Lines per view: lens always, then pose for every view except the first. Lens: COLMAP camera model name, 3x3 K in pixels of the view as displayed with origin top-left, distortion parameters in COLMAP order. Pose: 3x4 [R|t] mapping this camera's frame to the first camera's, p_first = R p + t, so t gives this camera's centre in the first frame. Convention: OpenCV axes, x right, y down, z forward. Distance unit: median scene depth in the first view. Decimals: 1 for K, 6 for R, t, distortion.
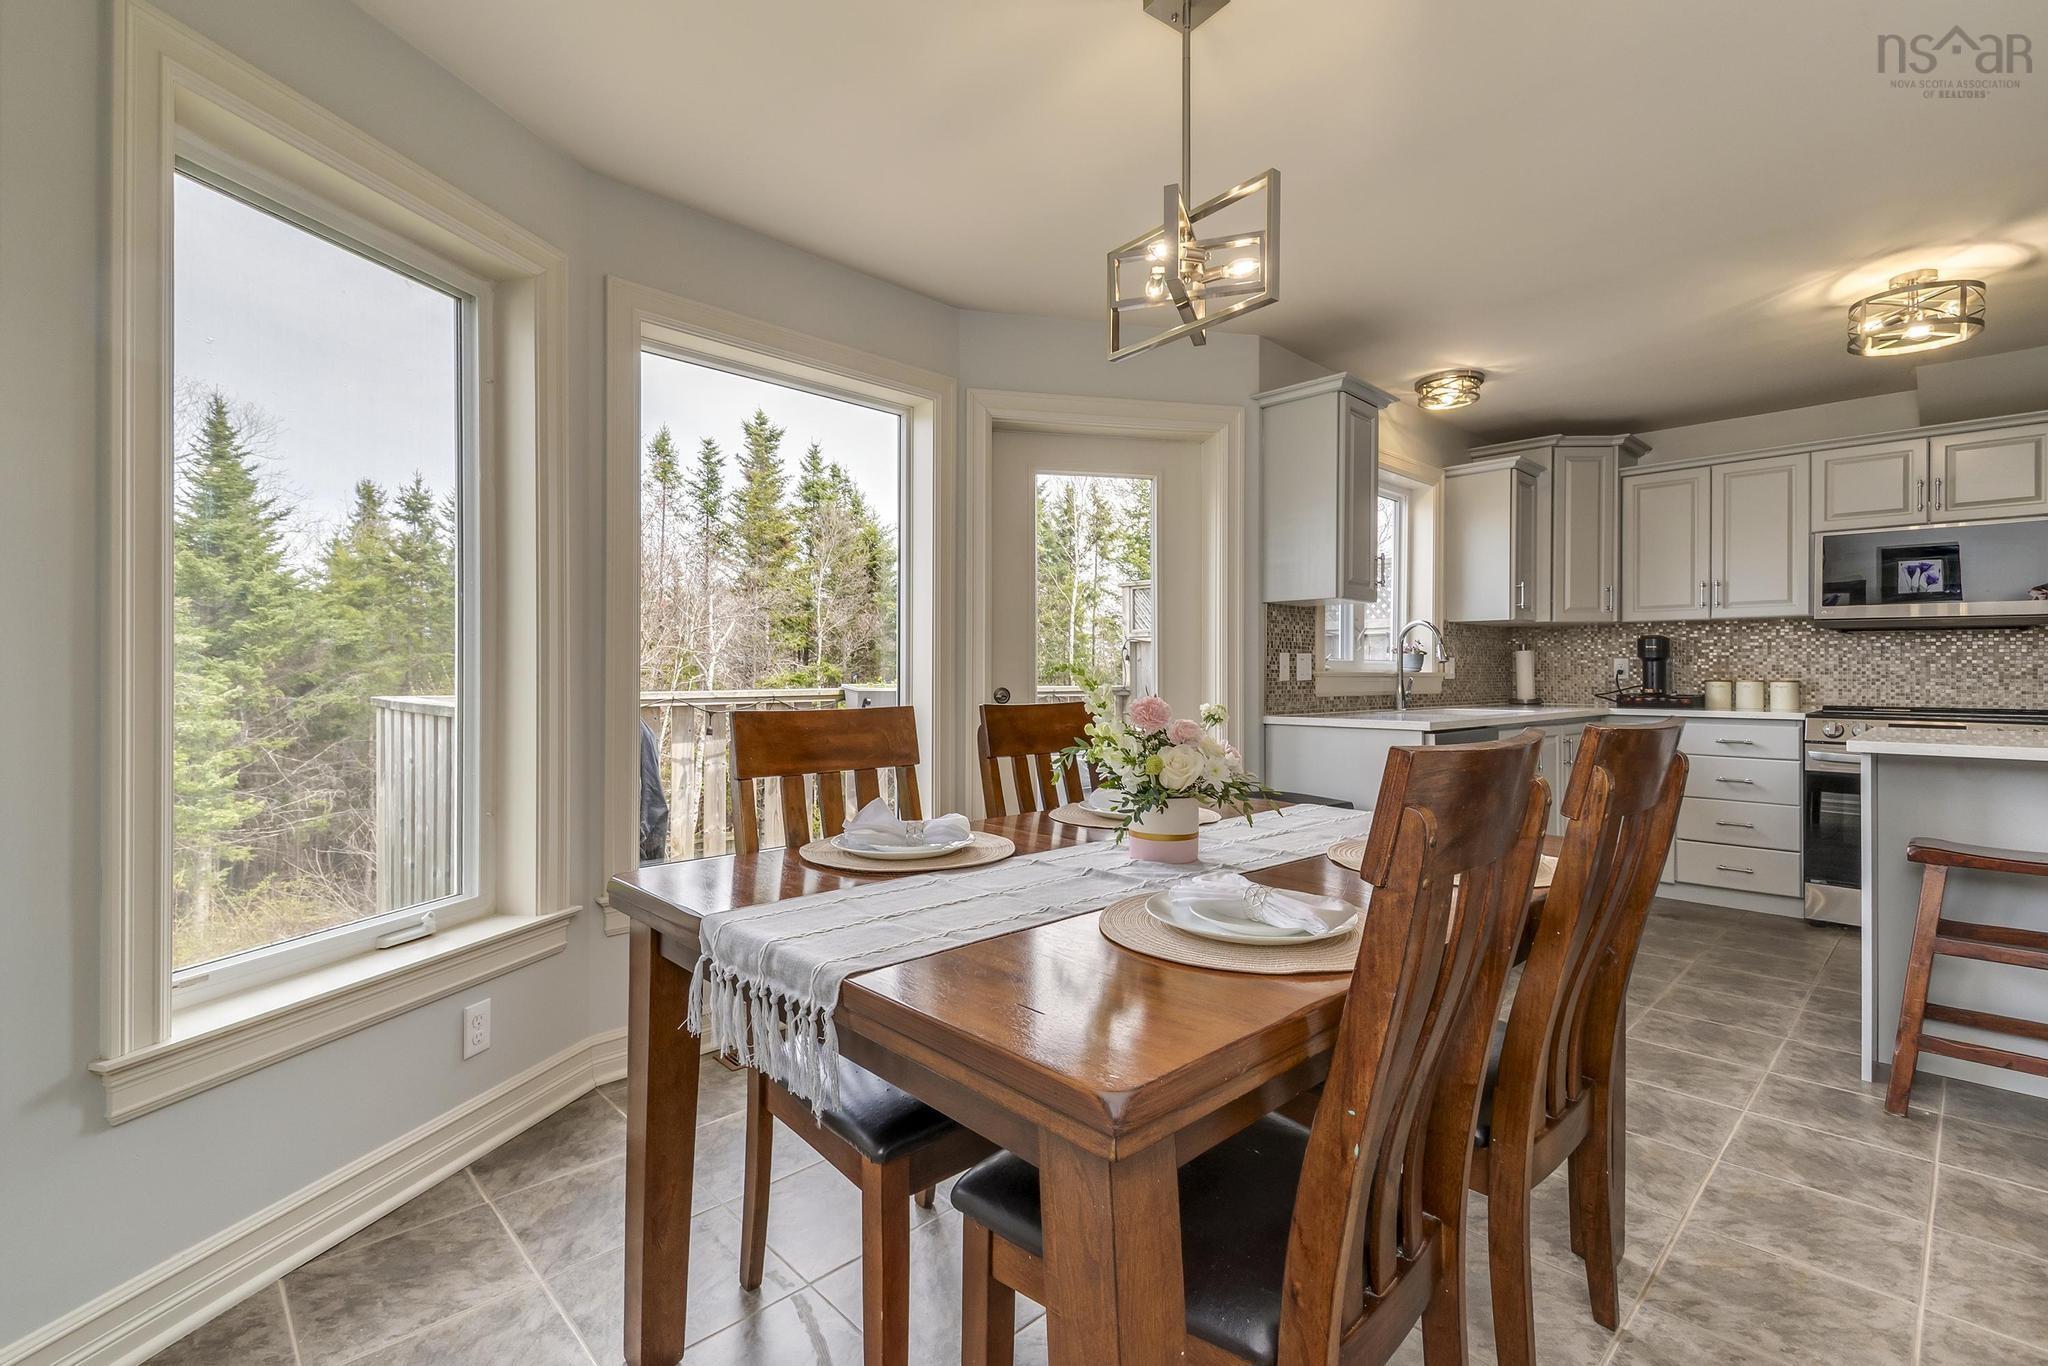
lens RADIAL K [[904.1, 0, 981.0], [0, 904.1, 670.7], [0, 0, 1]] dist [0.007059, -0.013533]
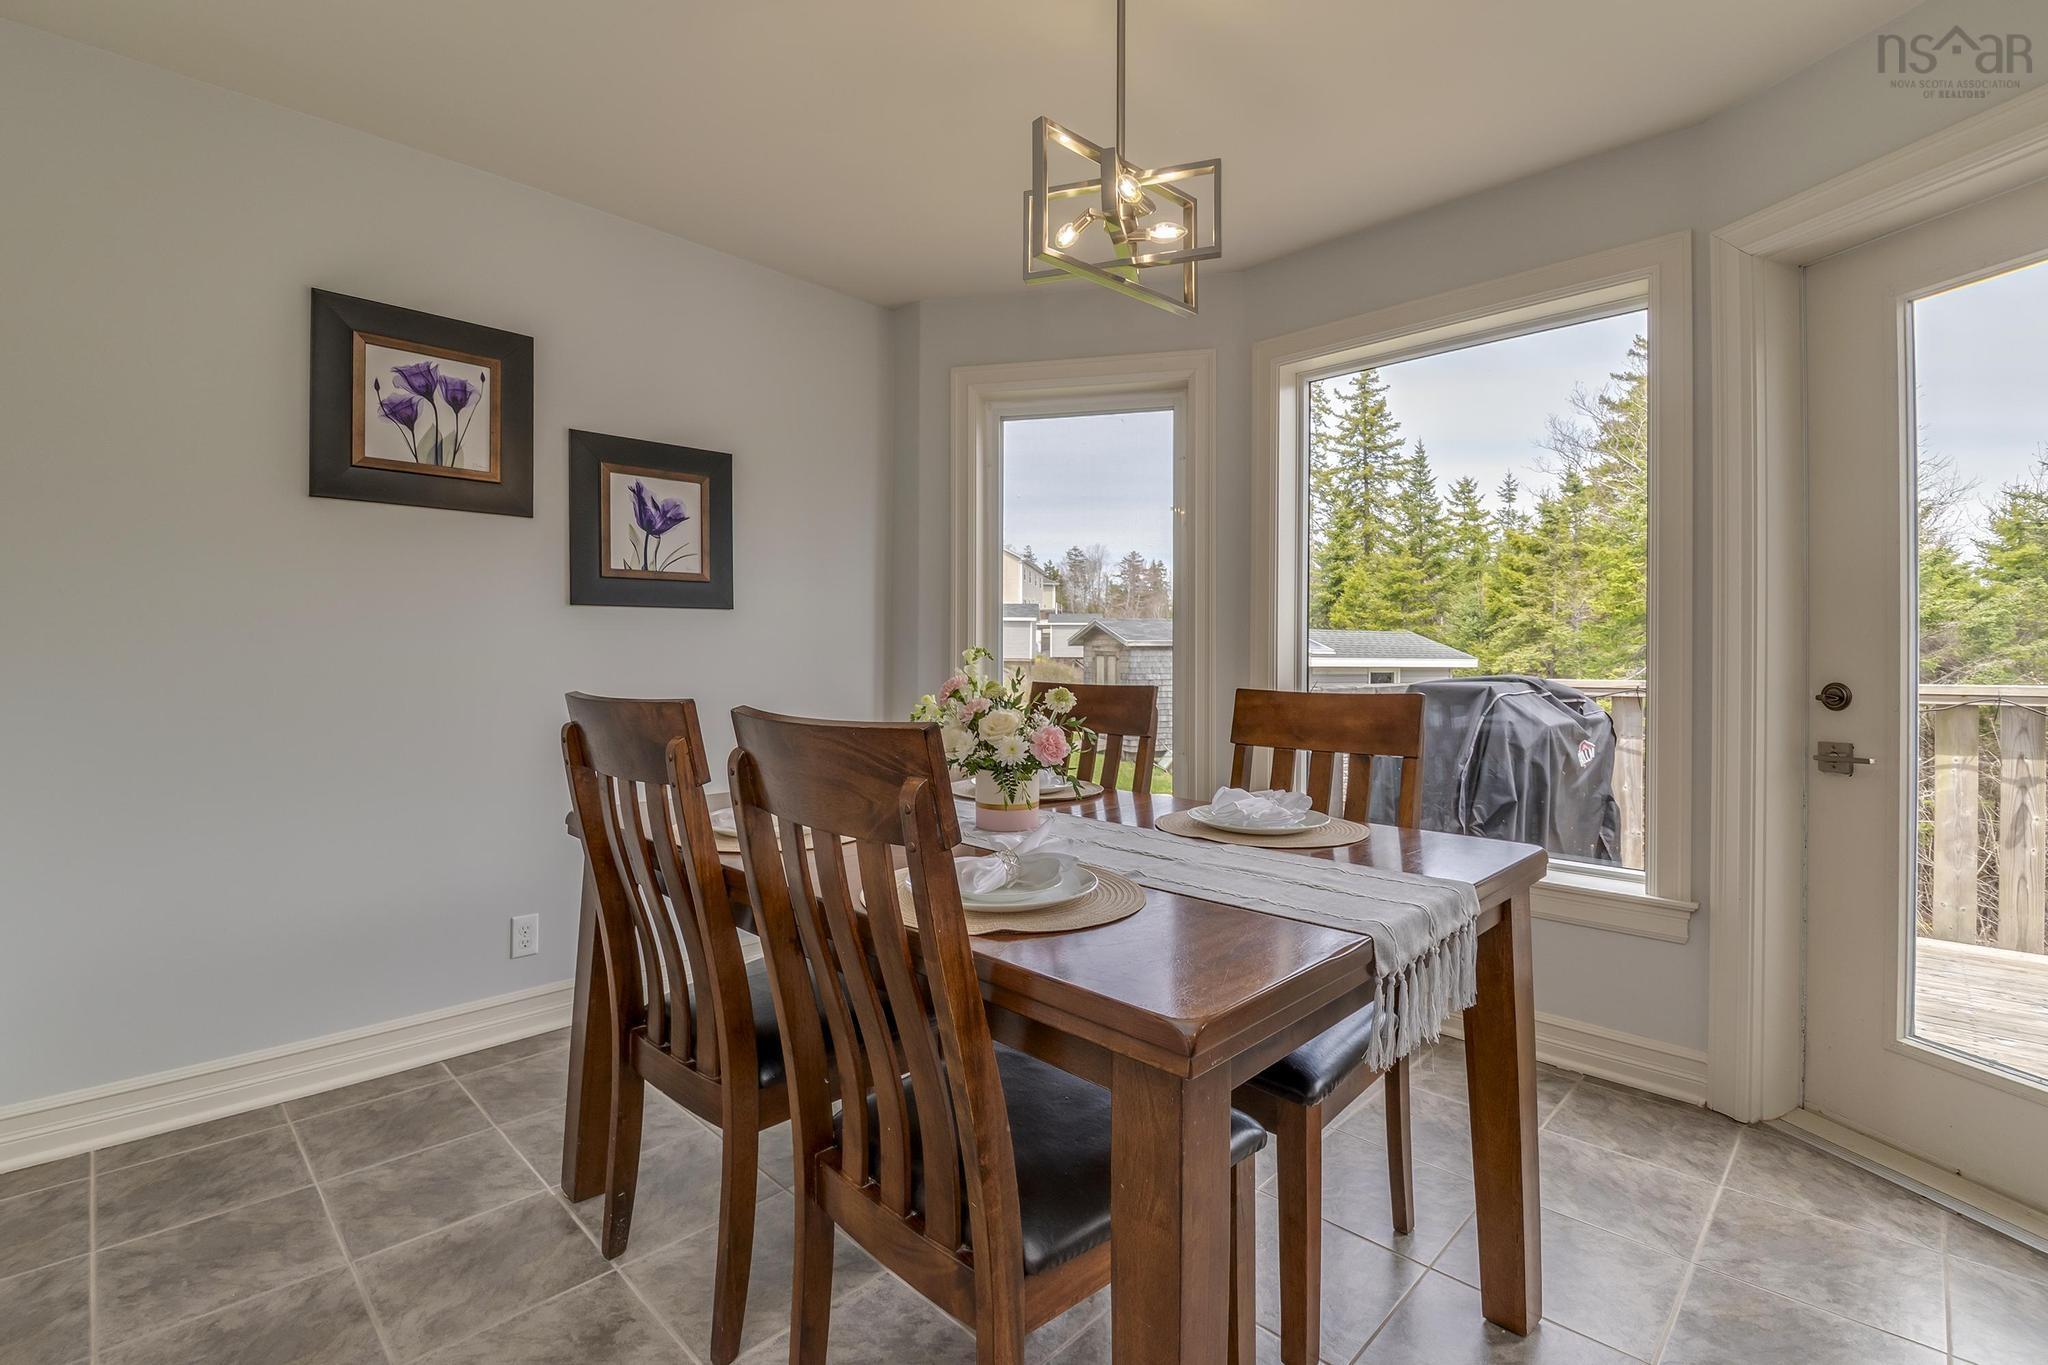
lens RADIAL K [[904.1, 0, 1028.7], [0, 904.1, 676.6], [0, 0, 1]] dist [0.007059, -0.013533]
pose [[0.071818, 0.020983, -0.997197, 0.465959], [-0.000204, 0.999779, 0.021022, 0.001702], [0.997418, -0.001306, 0.071807, 0.340541]]
